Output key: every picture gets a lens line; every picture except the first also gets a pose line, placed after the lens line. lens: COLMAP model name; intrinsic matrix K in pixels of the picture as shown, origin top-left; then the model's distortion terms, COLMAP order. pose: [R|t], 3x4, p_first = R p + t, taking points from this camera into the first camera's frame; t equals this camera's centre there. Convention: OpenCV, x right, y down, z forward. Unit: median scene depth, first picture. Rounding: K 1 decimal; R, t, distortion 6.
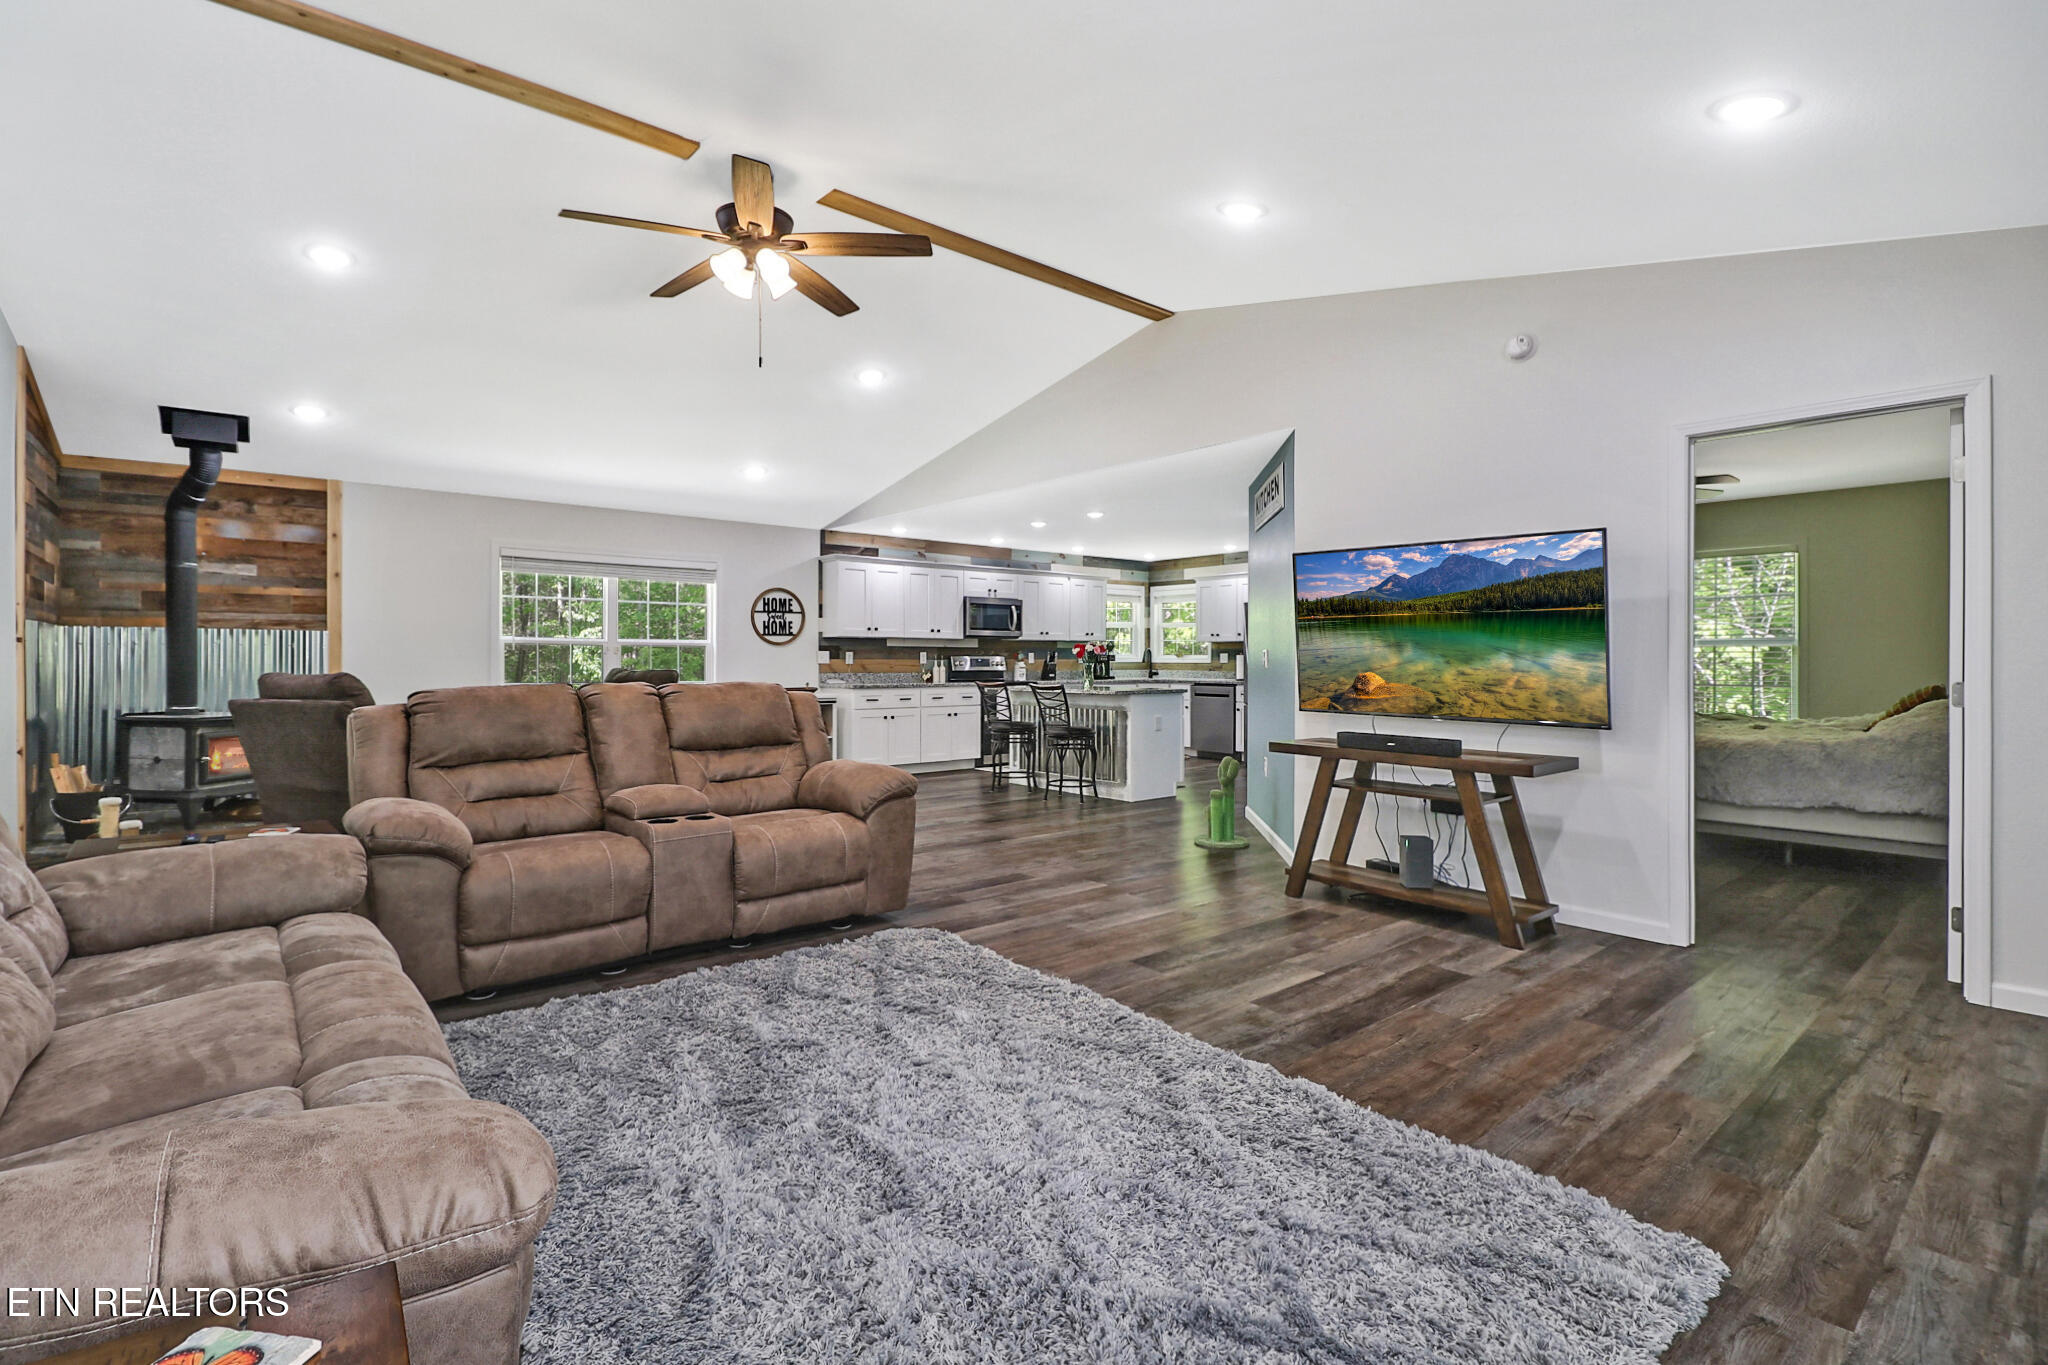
lens RADIAL K [[937.2, 0, 996.8], [0, 937.2, 679.9], [0, 0, 1]] dist [-0.011951, -0.003880]
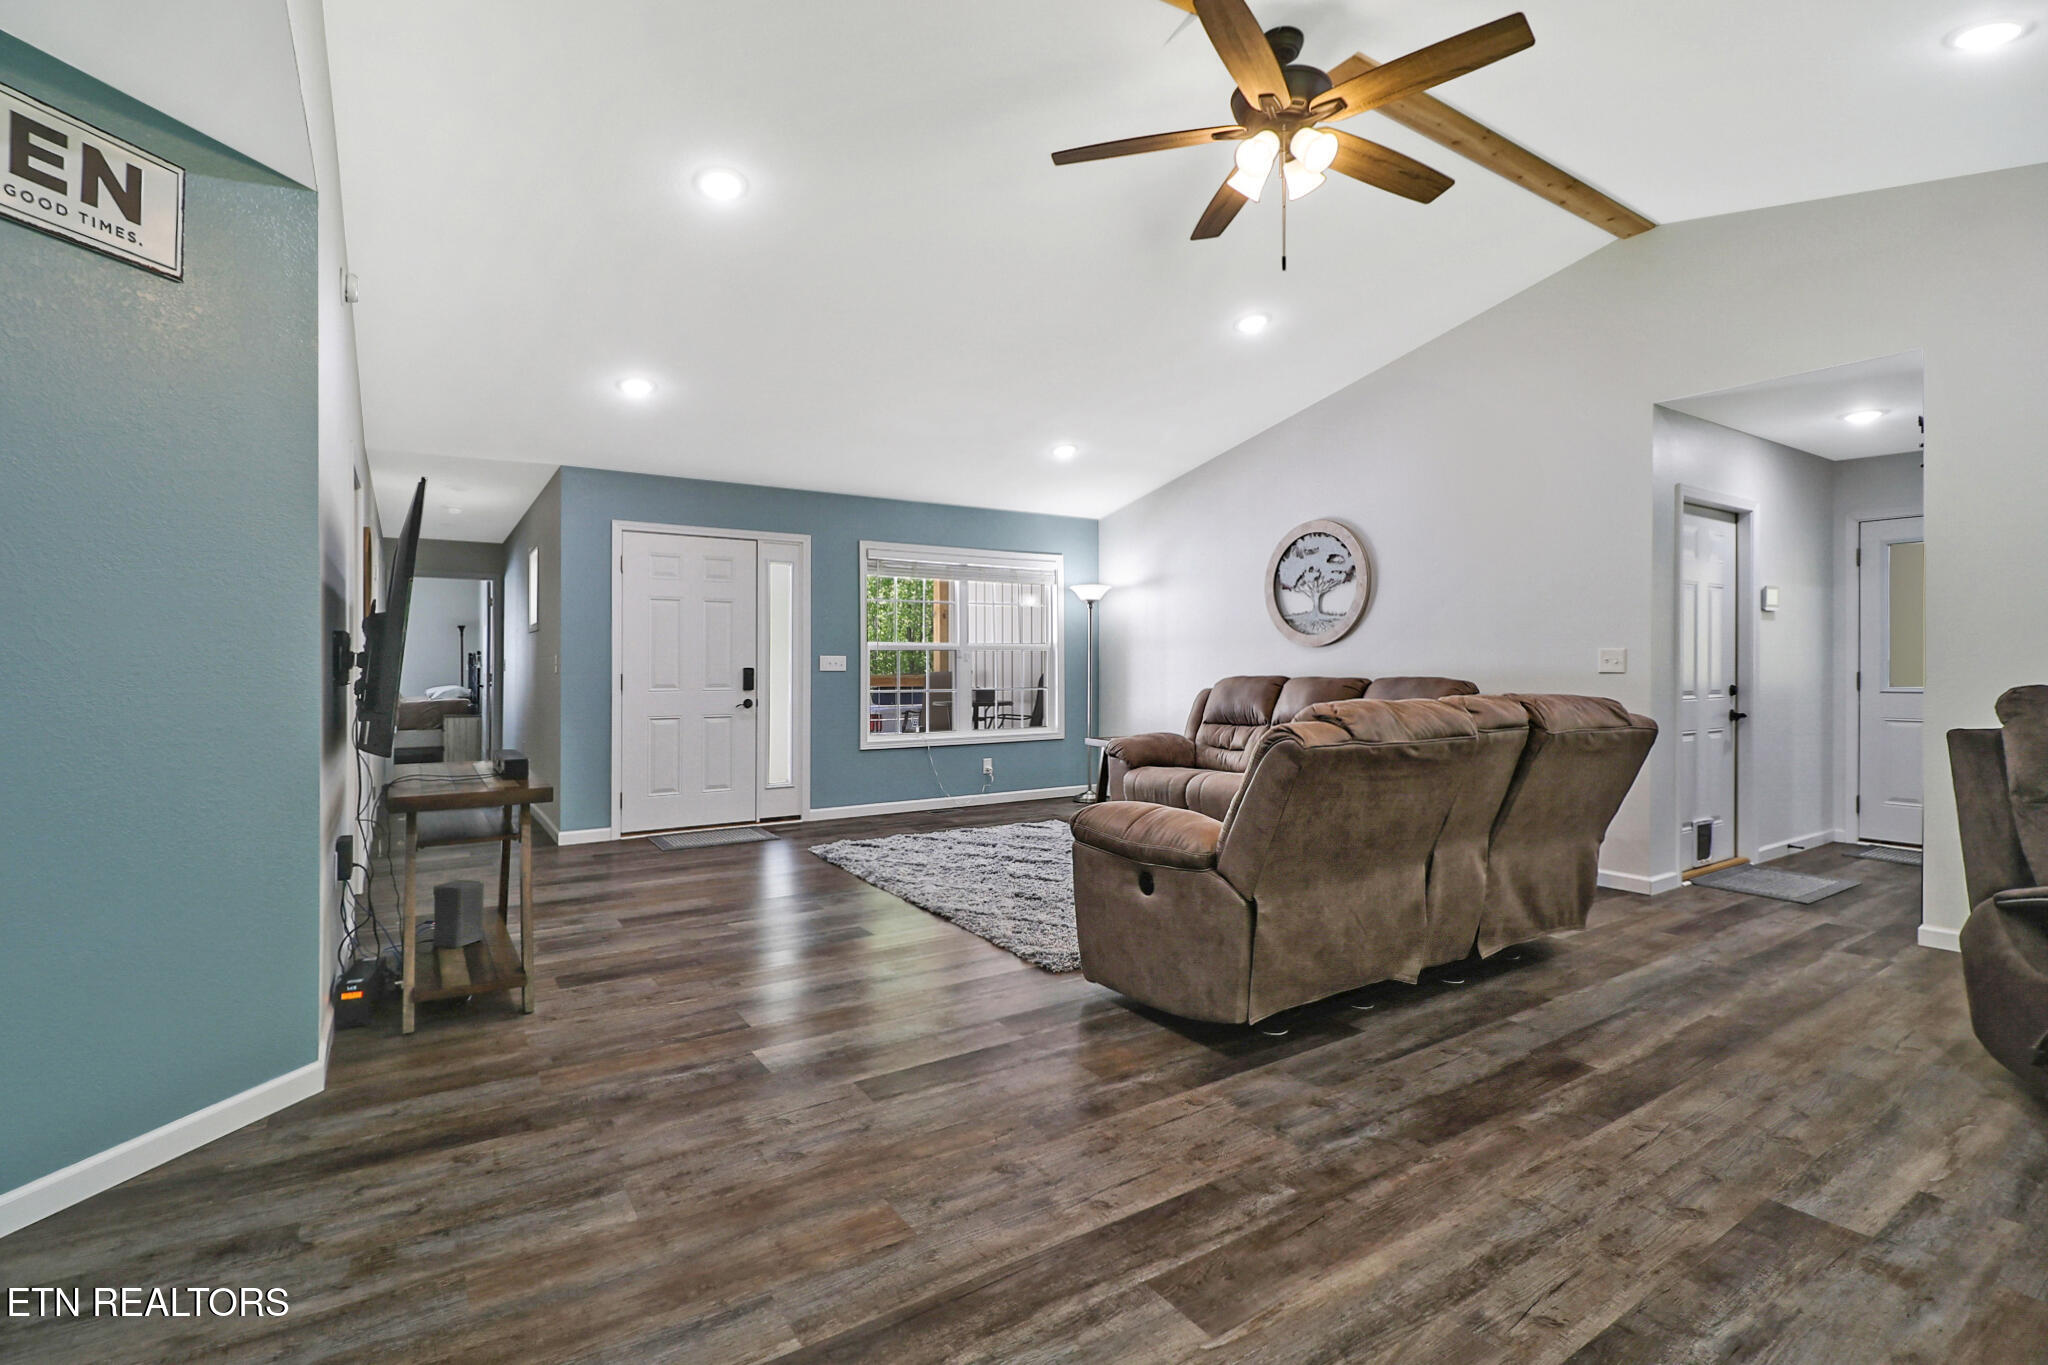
lens RADIAL K [[937.2, 0, 1000.3], [0, 937.2, 680.1], [0, 0, 1]] dist [-0.011951, -0.003880]
pose [[-0.993388, -0.002056, 0.114786, -0.070811], [0.001703, 0.999466, 0.032645, -0.021229], [-0.114791, 0.032625, -0.992854, 1.094705]]
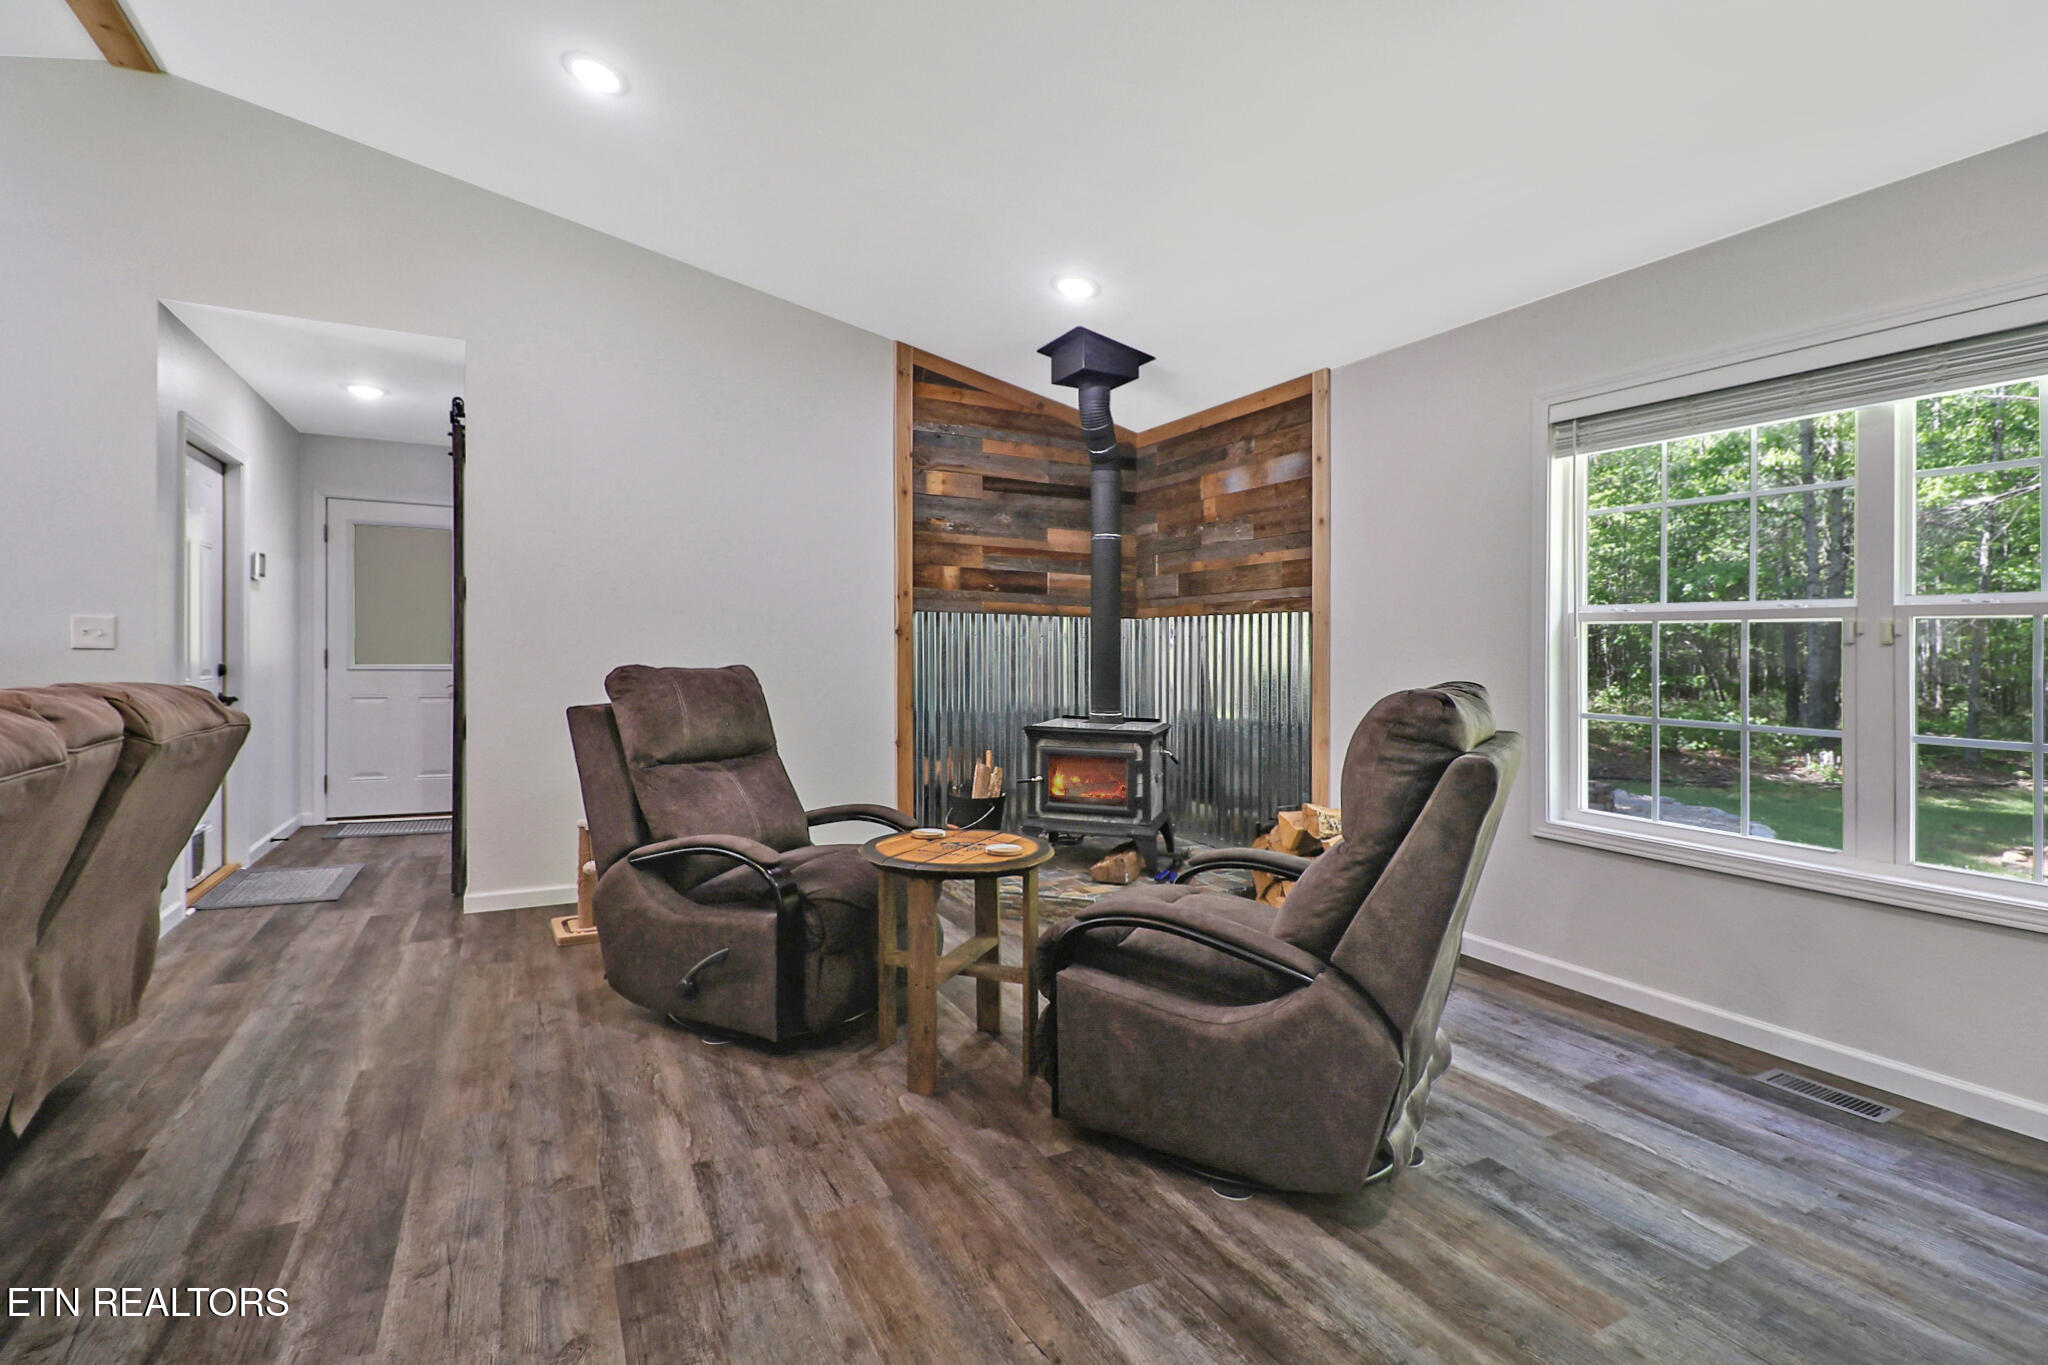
lens RADIAL K [[937.2, 0, 1019.9], [0, 937.2, 658.7], [0, 0, 1]] dist [-0.011951, -0.003880]
pose [[-0.197377, -0.000513, -0.980328, -0.052567], [-0.033720, 0.999412, 0.006266, -0.017763], [0.979748, 0.034293, -0.197278, 0.930500]]
